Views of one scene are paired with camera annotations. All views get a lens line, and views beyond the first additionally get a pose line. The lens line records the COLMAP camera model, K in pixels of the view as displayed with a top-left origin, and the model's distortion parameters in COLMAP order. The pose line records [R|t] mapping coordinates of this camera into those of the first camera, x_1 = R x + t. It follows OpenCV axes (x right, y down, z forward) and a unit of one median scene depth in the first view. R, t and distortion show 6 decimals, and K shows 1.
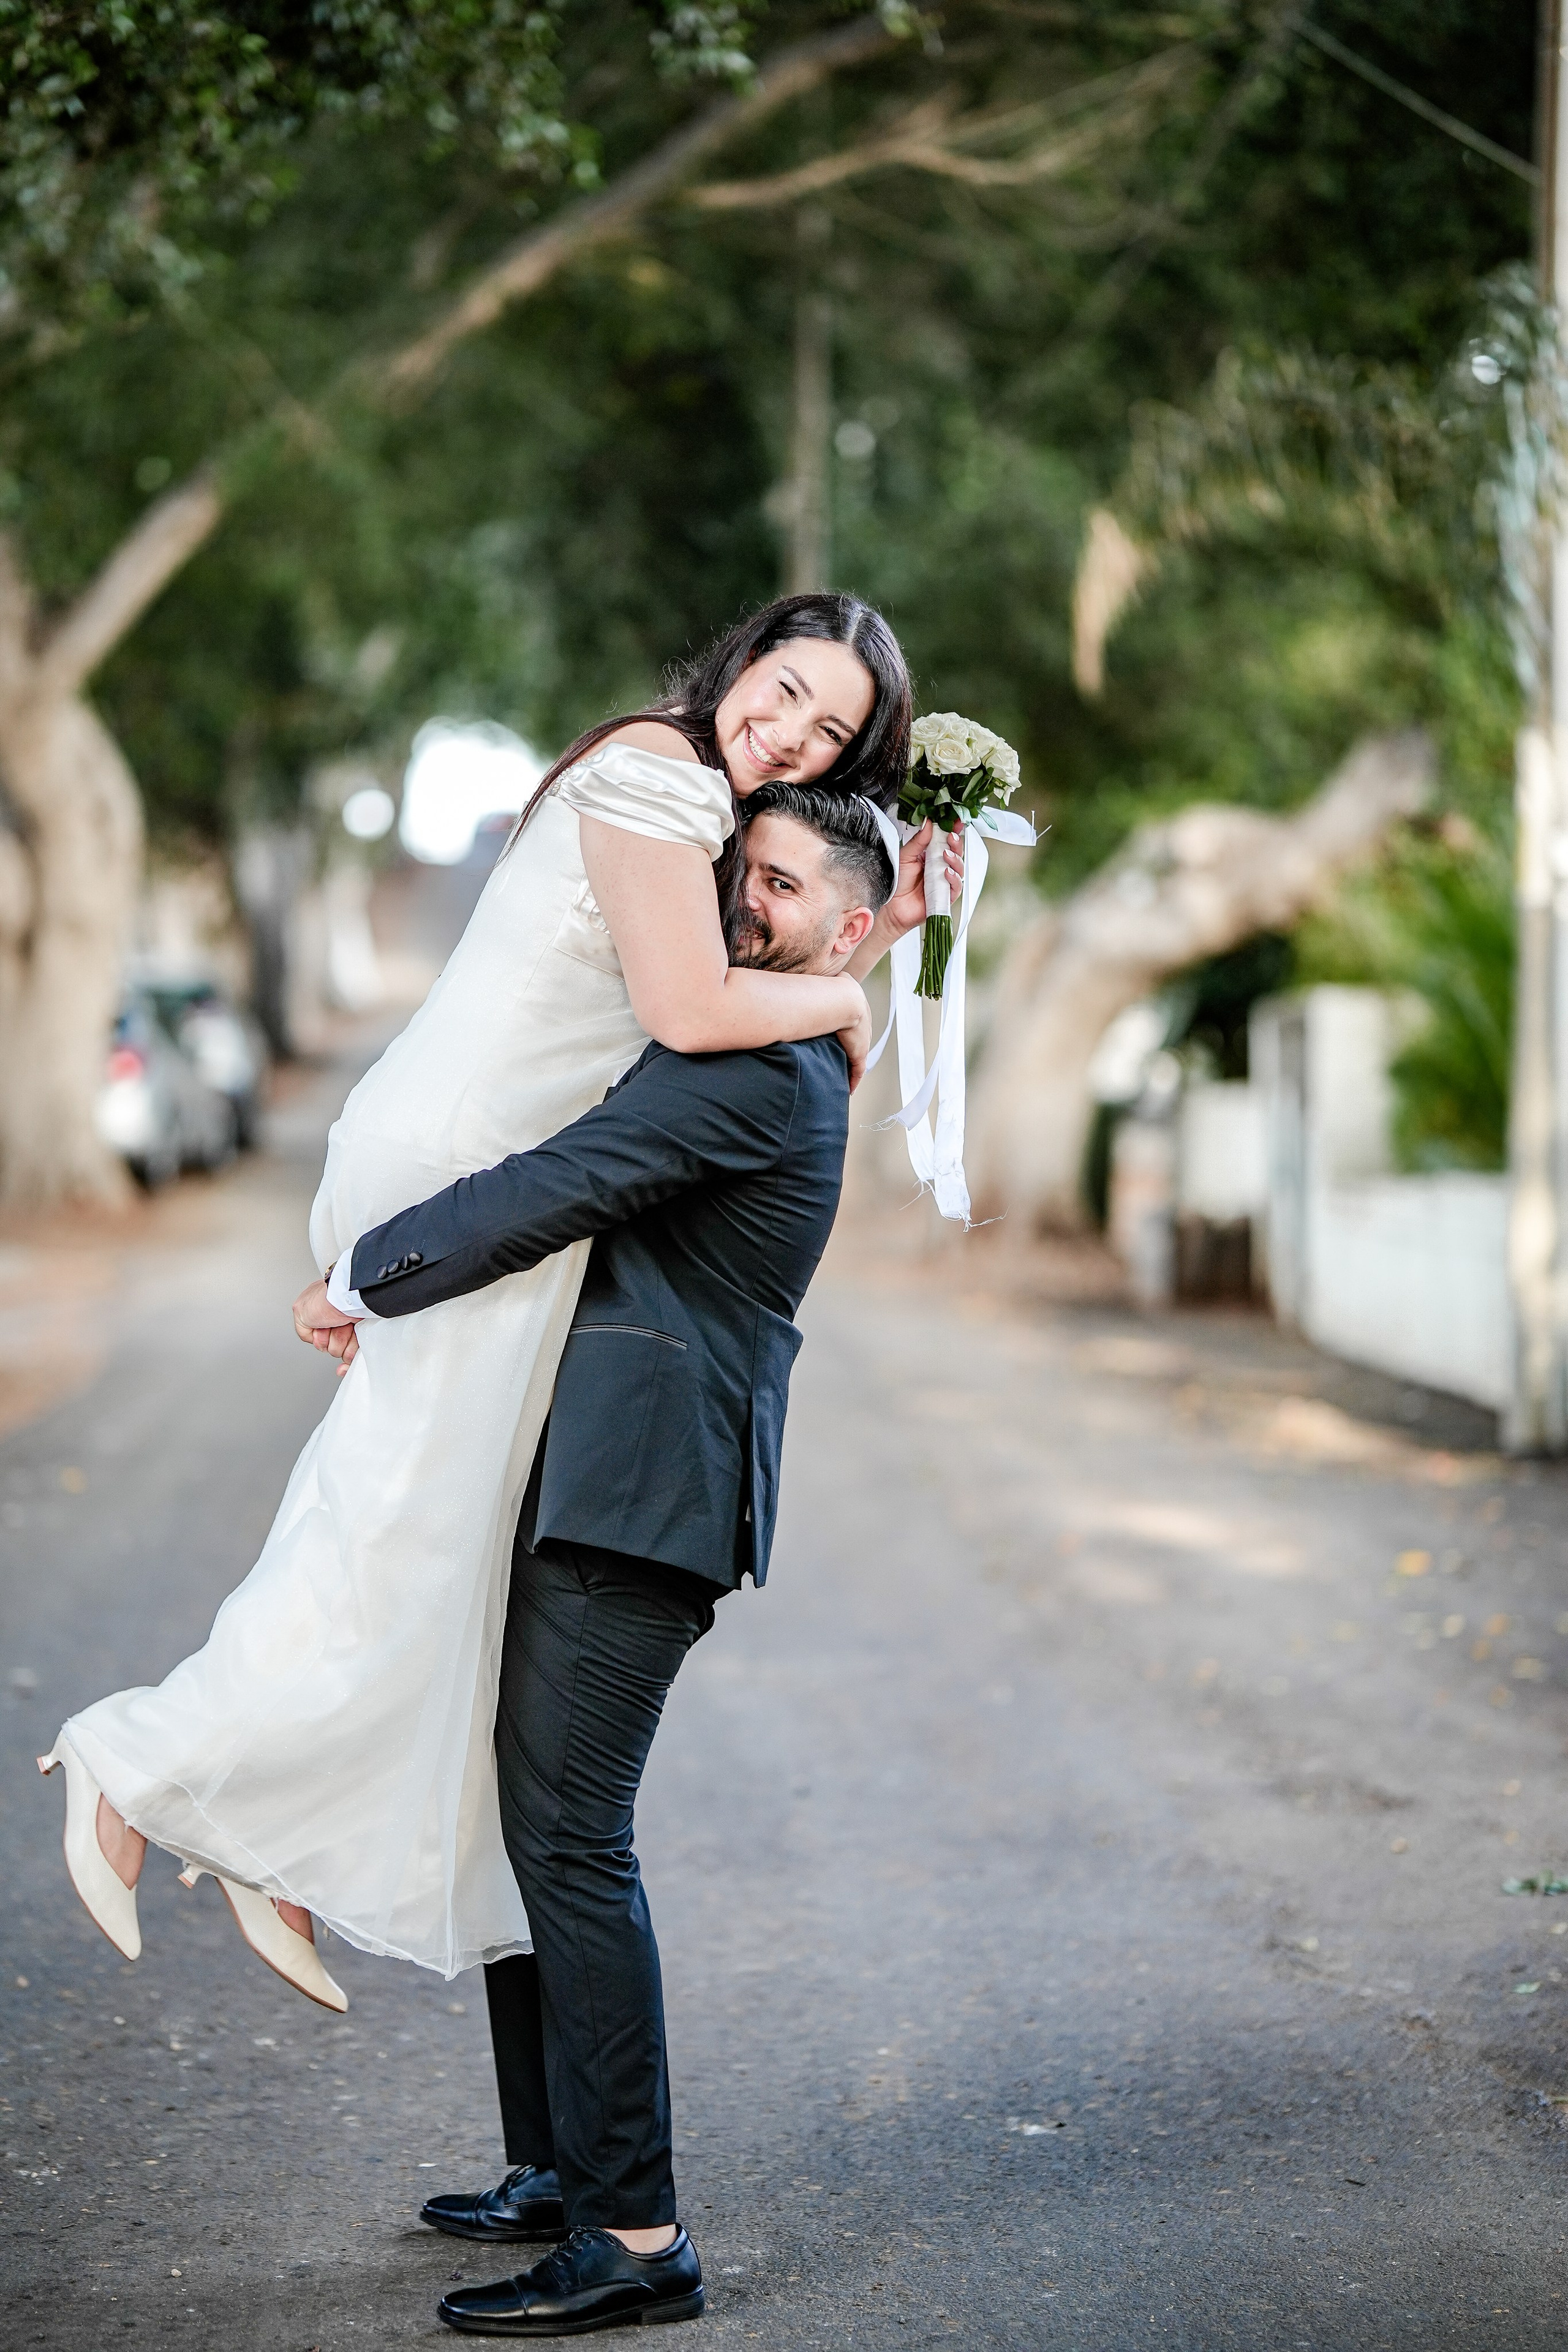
lens RADIAL K [[5835.8, 0, 784.0], [0, 5835.8, 1176.0], [0, 0, 1]] dist [0.064239, 0.869613]
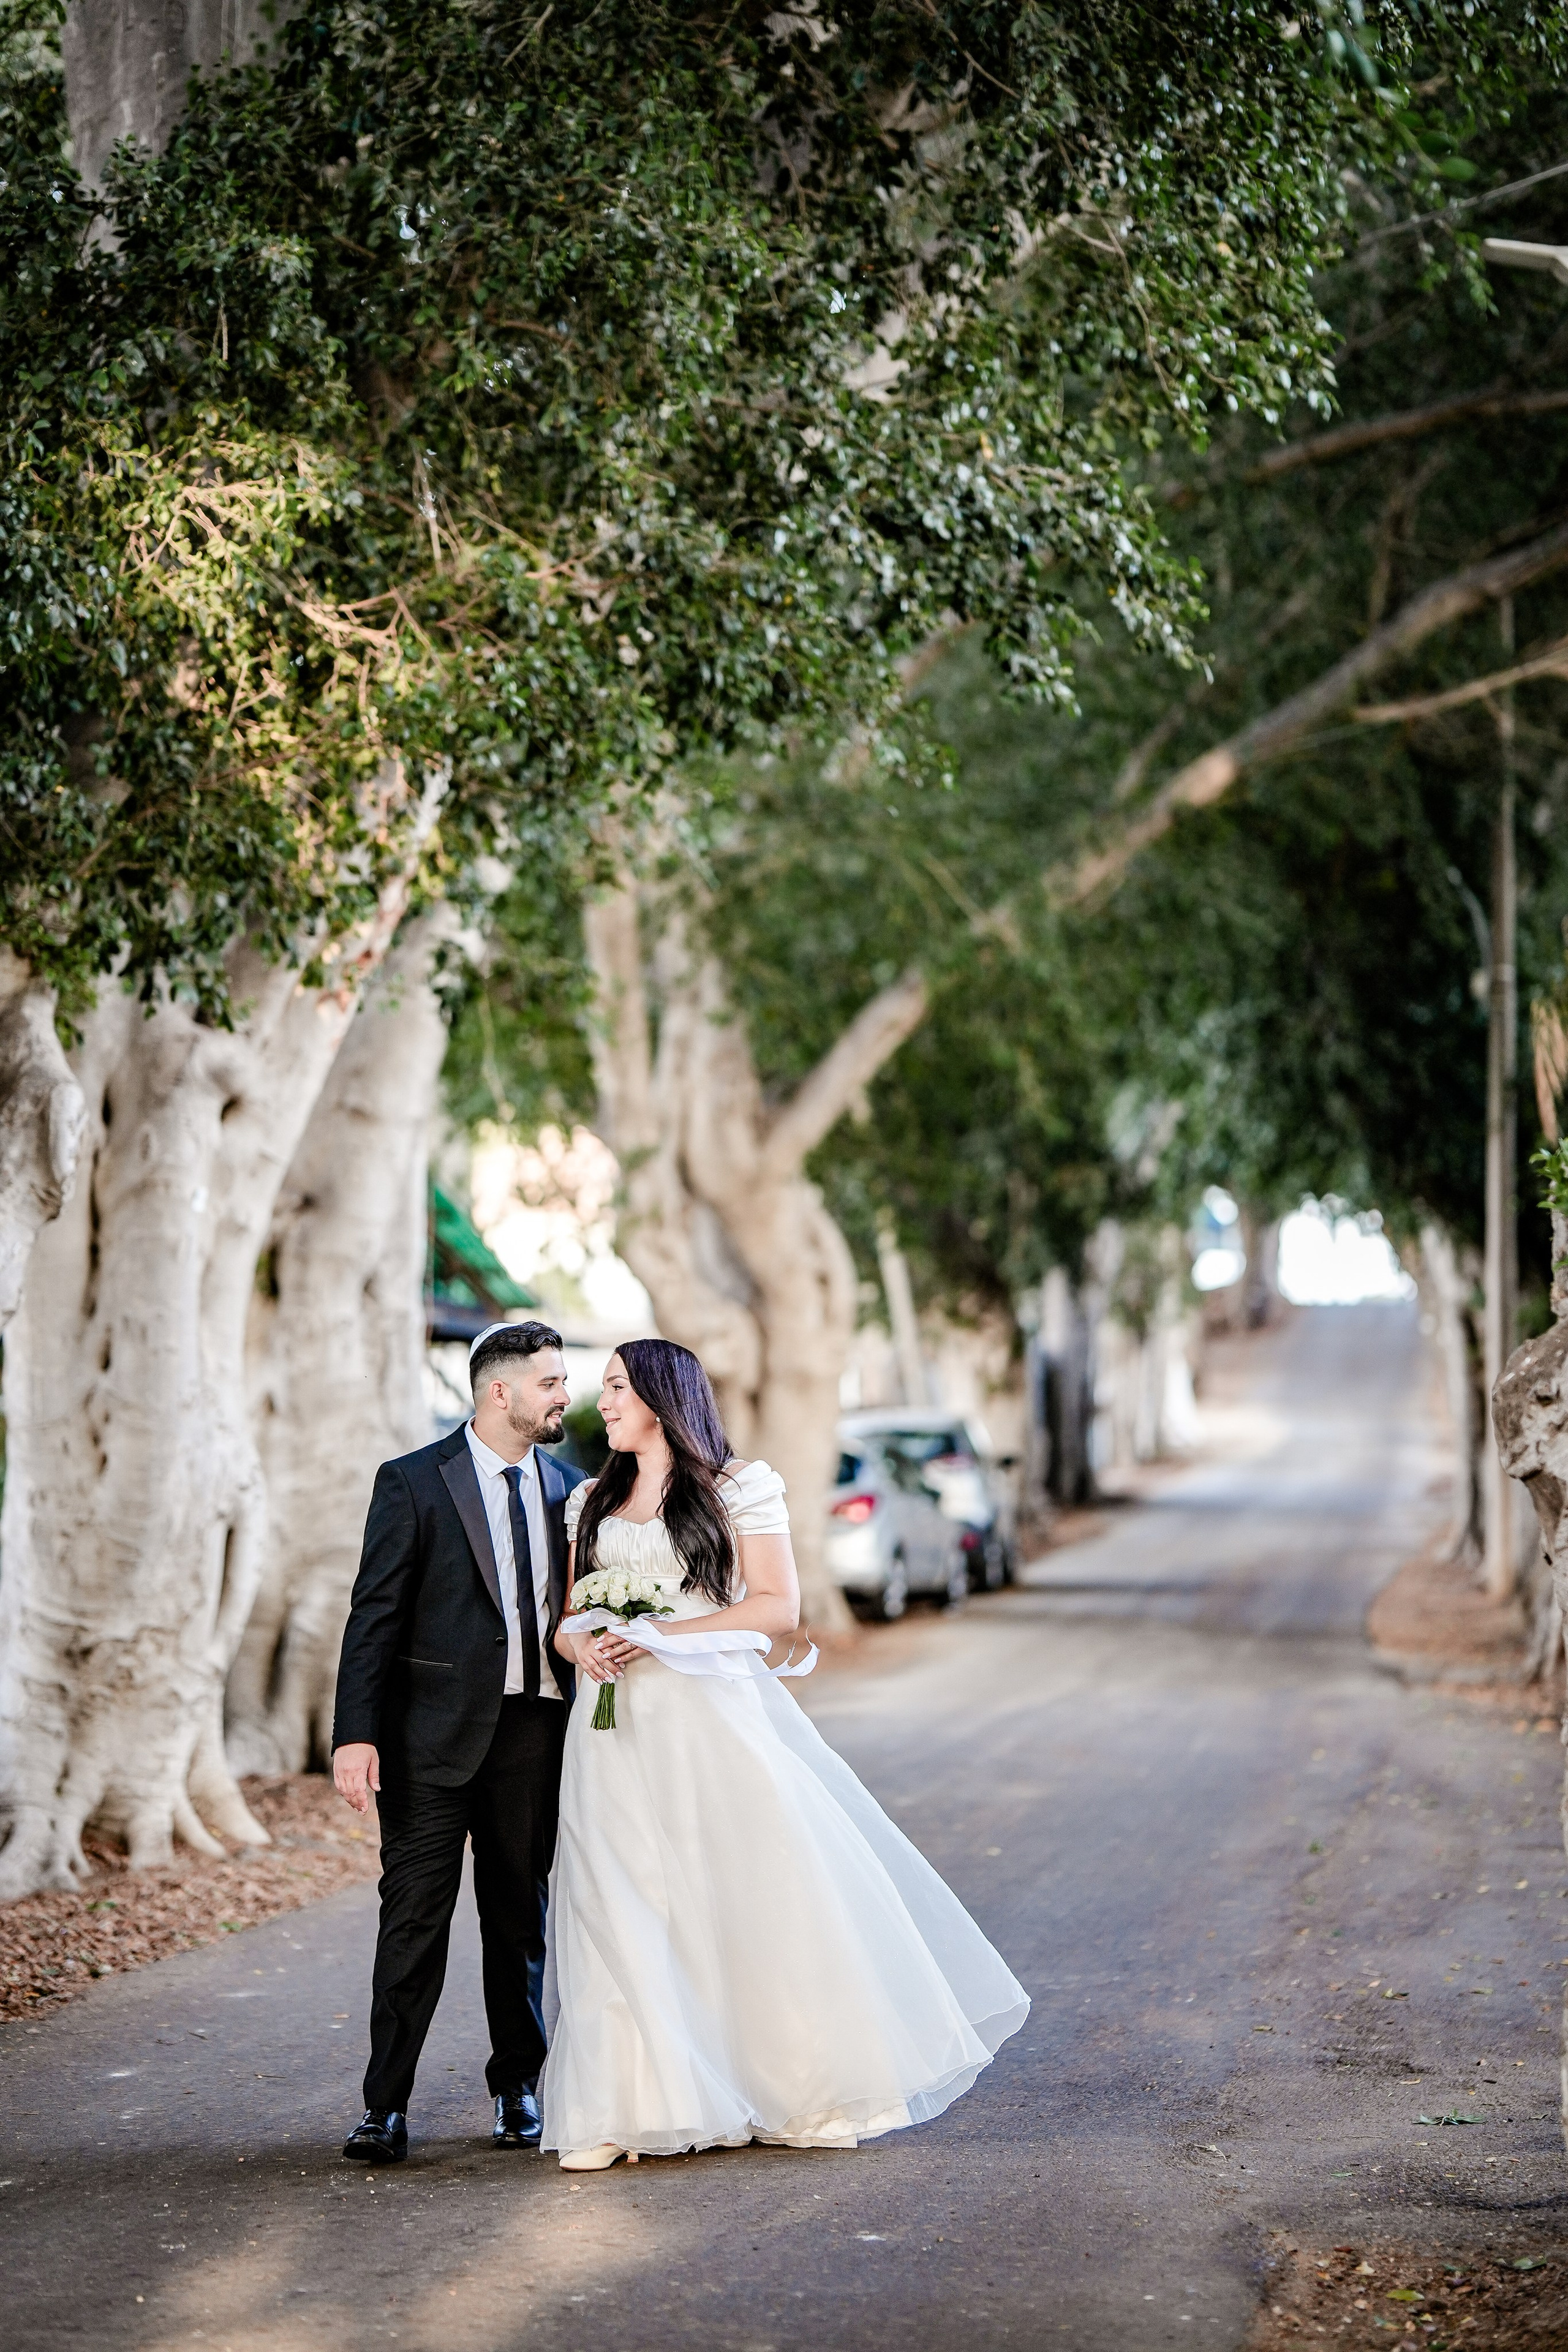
lens RADIAL K [[5835.8, 0, 784.0], [0, 5835.8, 1176.0], [0, 0, 1]] dist [0.064239, 0.869613]
pose [[0.987332, -0.013983, -0.158050, 0.097401], [0.001880, 0.997070, -0.076469, 0.005594], [0.158656, 0.075203, 0.984466, -0.176005]]
